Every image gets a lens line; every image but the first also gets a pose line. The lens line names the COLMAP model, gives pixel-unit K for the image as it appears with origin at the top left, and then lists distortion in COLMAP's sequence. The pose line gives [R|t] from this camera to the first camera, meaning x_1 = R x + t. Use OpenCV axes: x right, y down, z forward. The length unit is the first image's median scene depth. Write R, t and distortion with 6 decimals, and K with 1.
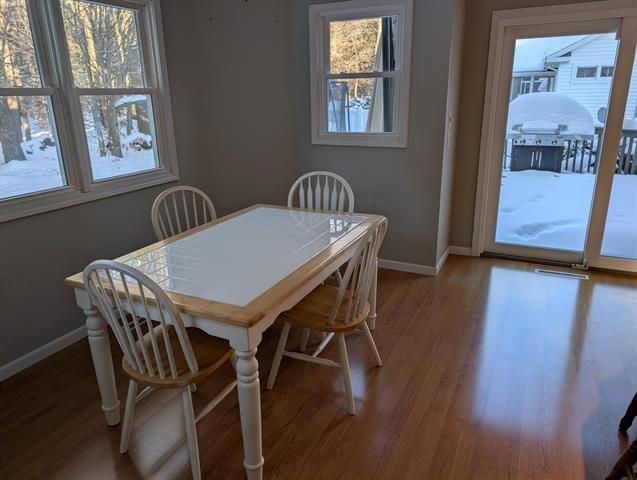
lens RADIAL K [[456.7, 0, 316.9], [0, 456.7, 238.6], [0, 0, 1]] dist [0.027396, -0.026277]
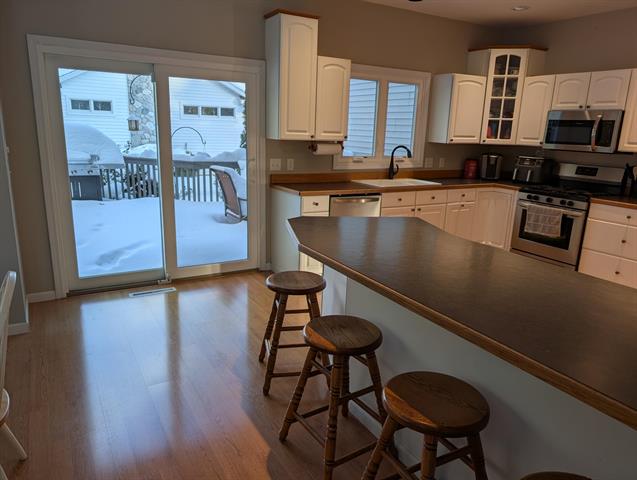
lens RADIAL K [[456.7, 0, 319.2], [0, 456.7, 241.4], [0, 0, 1]] dist [0.027396, -0.026277]
pose [[0.545613, -0.163982, 0.821837, -0.106221], [0.209062, 0.976297, 0.056007, -0.015681], [-0.811542, 0.141257, 0.566963, 0.052667]]
